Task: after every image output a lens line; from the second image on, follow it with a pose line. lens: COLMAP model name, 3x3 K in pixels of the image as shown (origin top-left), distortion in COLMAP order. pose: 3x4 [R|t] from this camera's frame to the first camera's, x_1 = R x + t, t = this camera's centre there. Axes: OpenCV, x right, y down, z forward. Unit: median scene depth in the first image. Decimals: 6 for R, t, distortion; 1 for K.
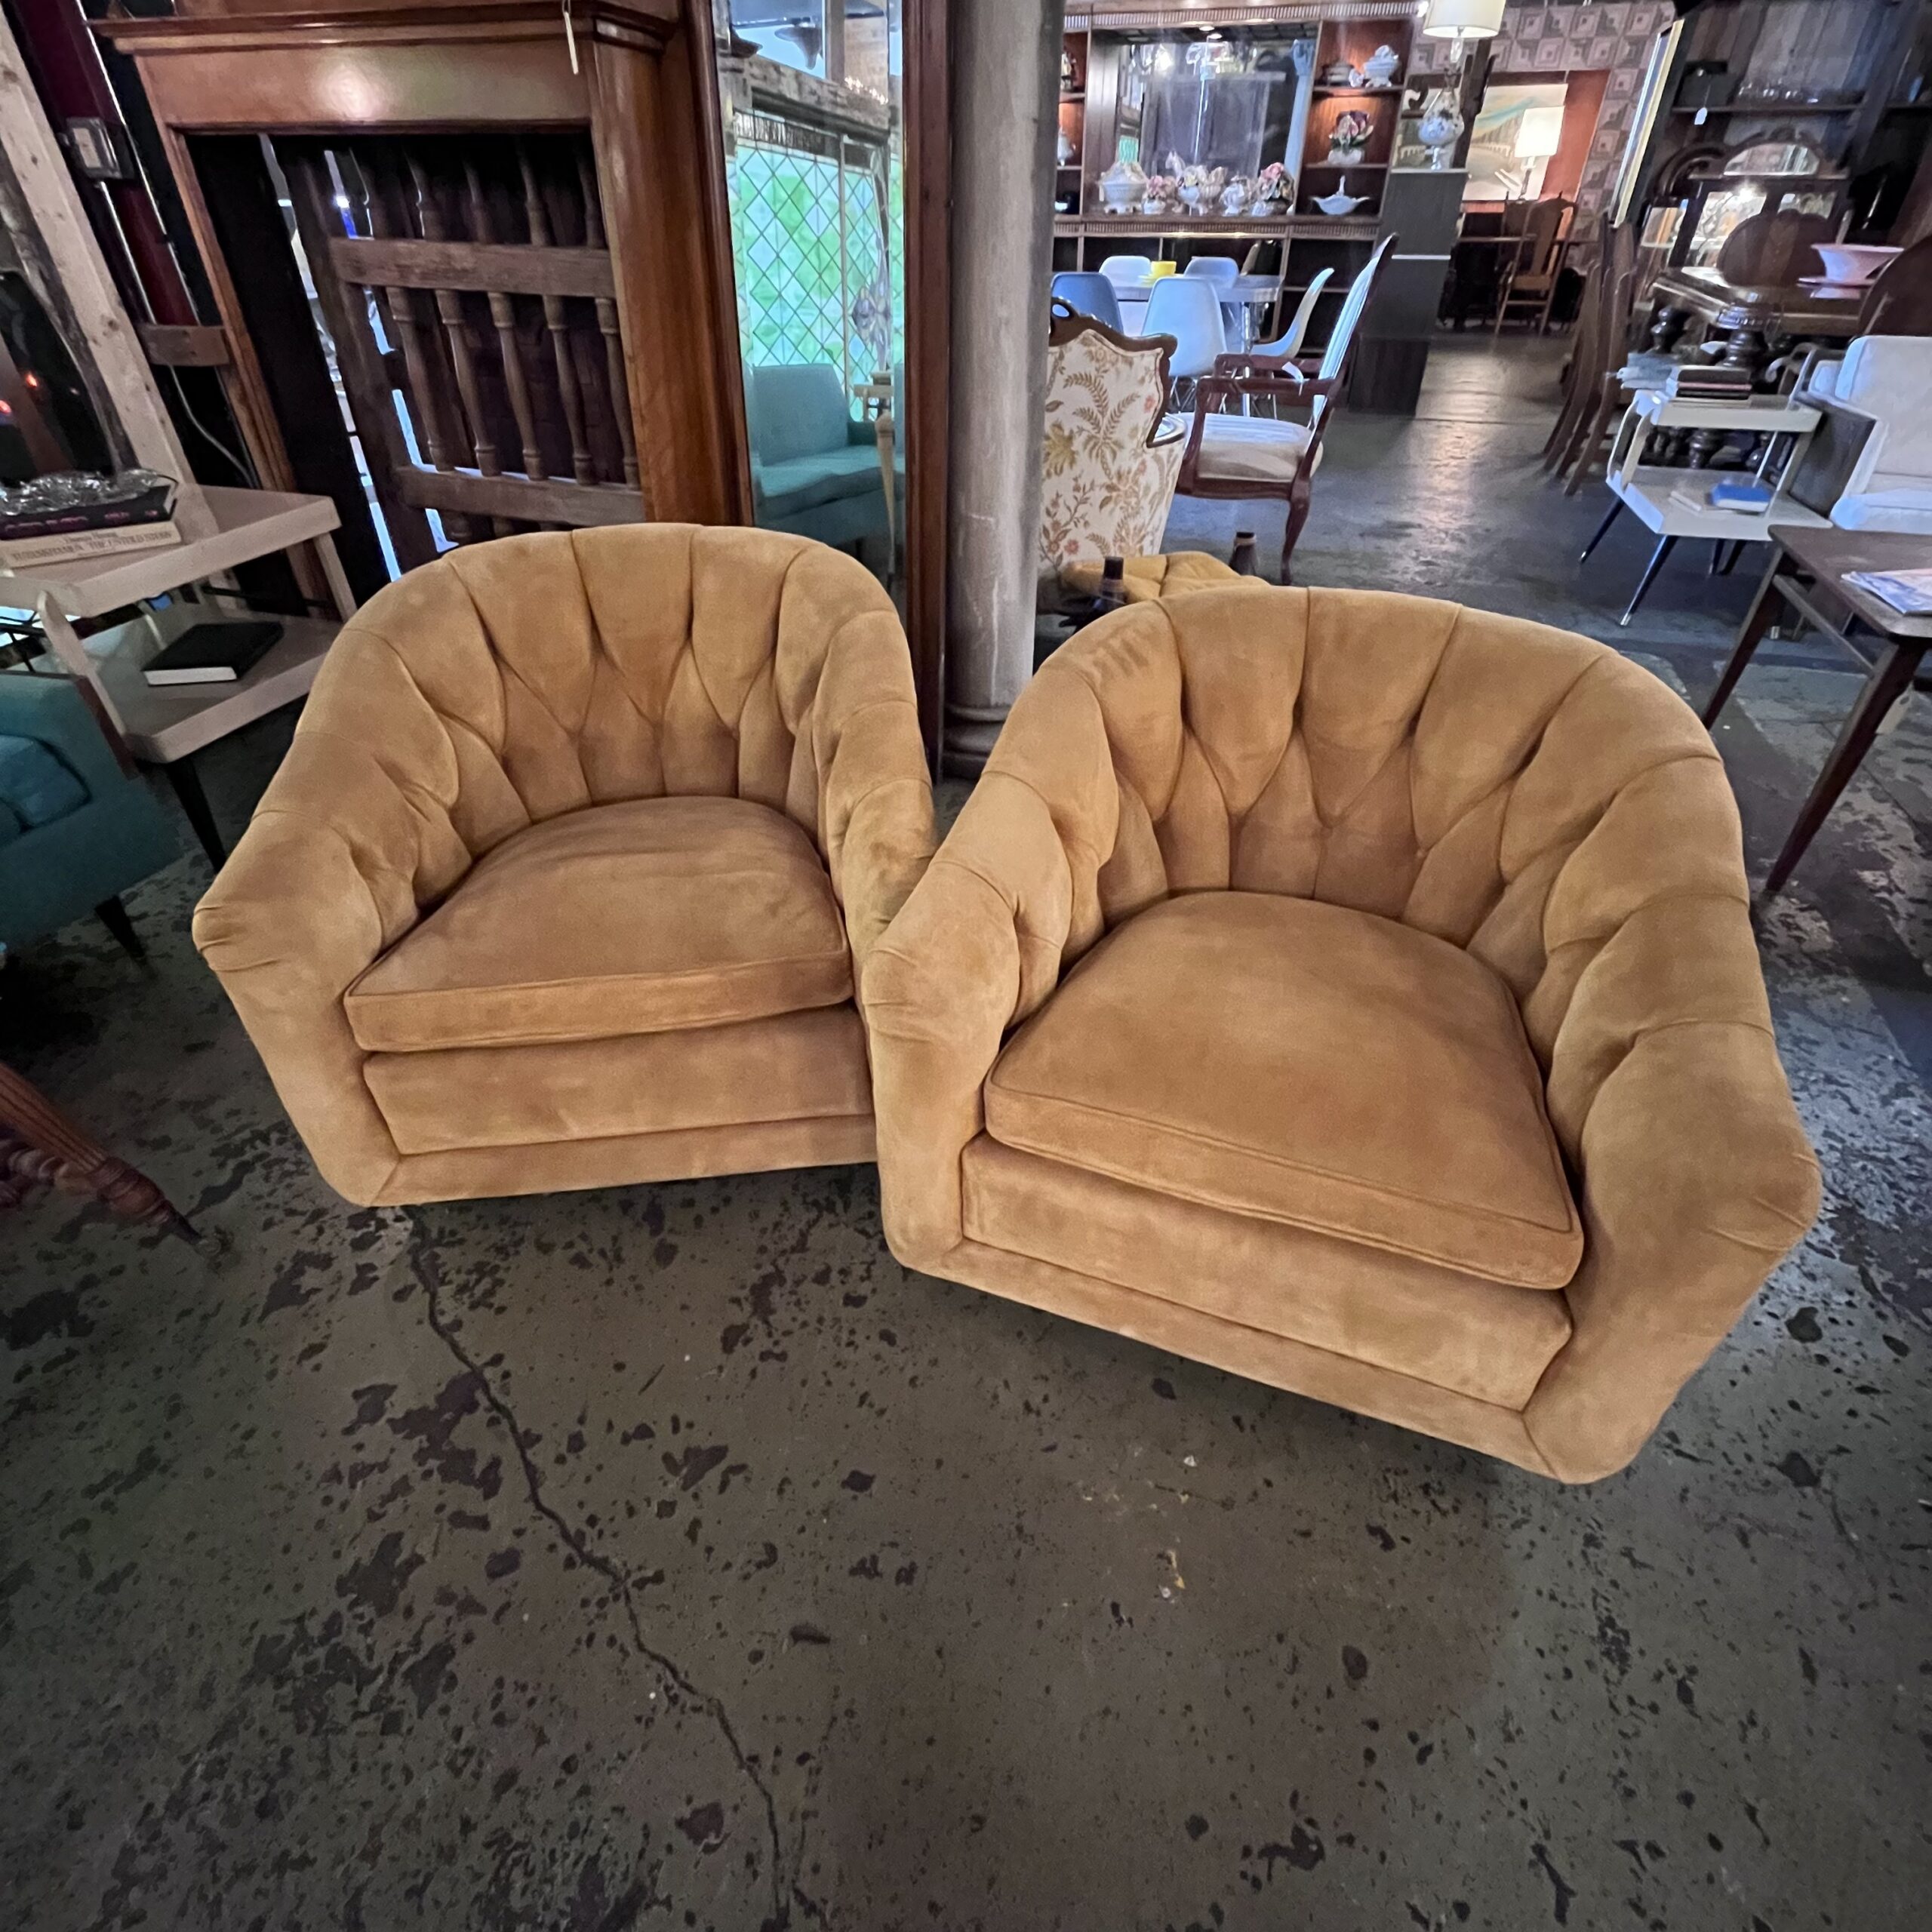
lens RADIAL K [[1049.4, 0, 966.0], [0, 1049.4, 966.0], [0, 0, 1]] dist [-0.005111, 0.001283]
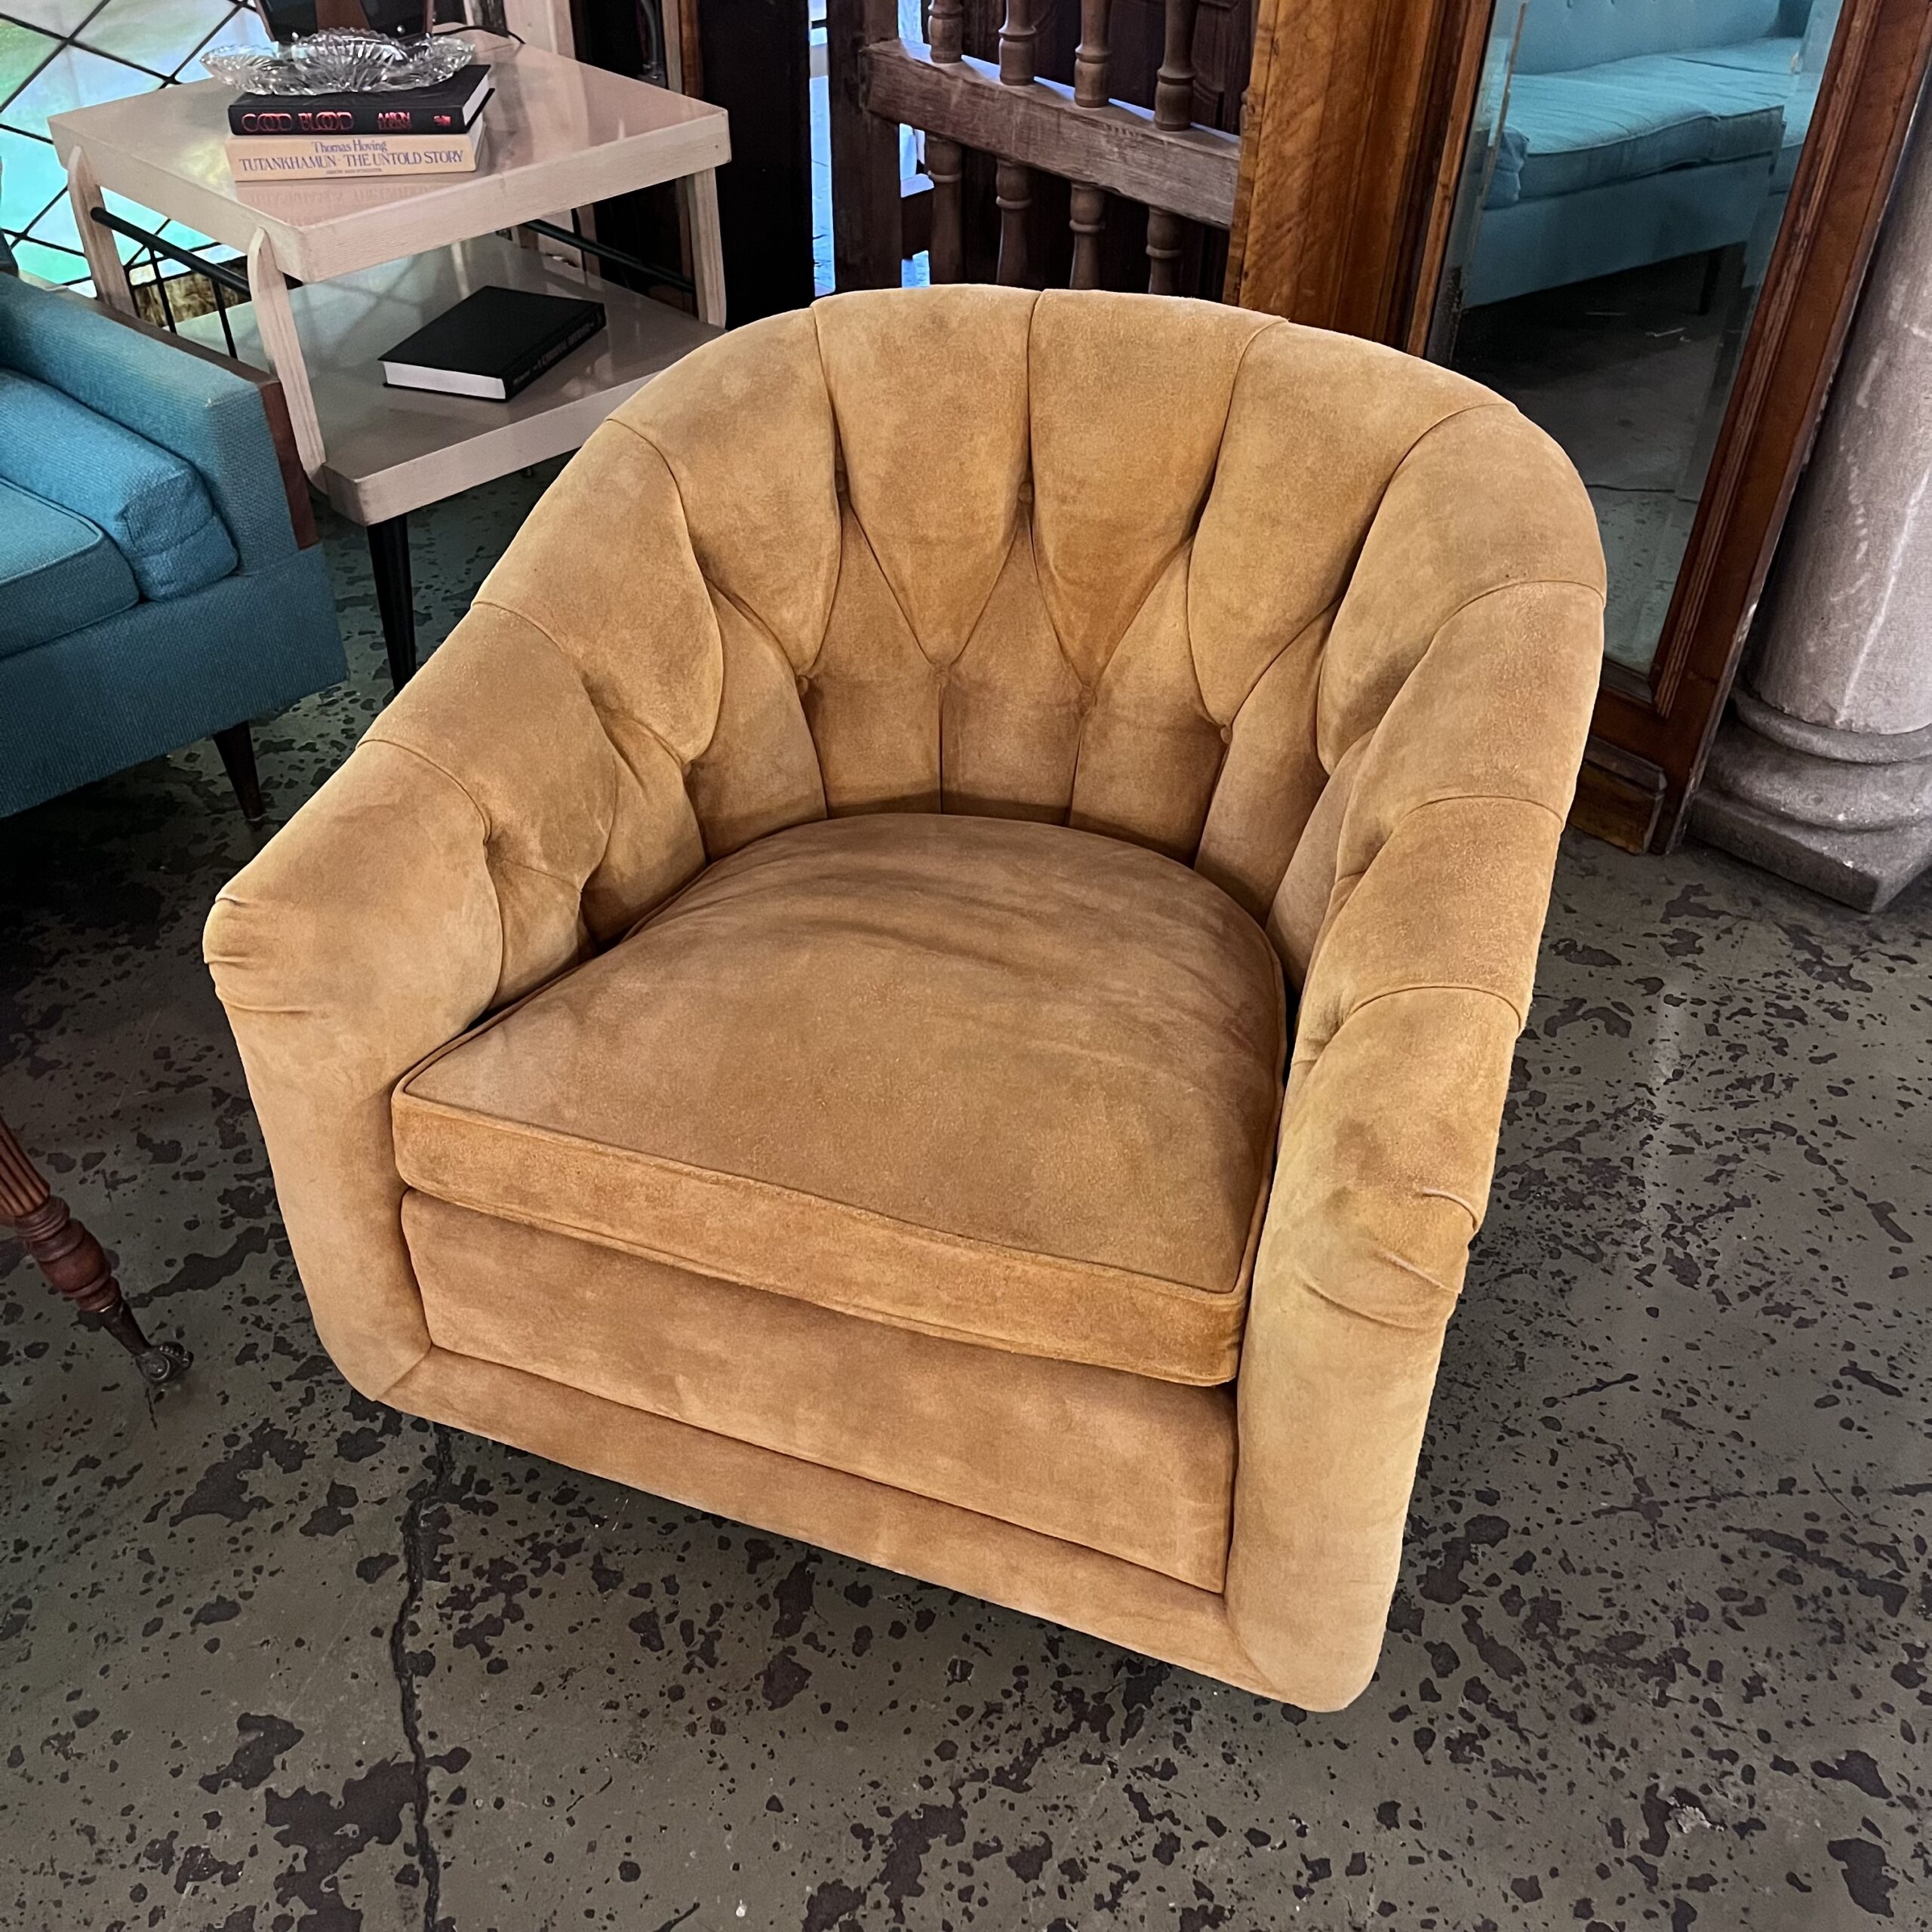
lens RADIAL K [[1970.9, 0, 965.7], [0, 1970.9, 979.1], [0, 0, 1]] dist [0.045135, -0.025554]
pose [[0.884836, 0.291942, -0.363091, 0.054522], [-0.280460, 0.956072, 0.085258, -0.166643], [0.372032, 0.026393, 0.927845, 0.075046]]
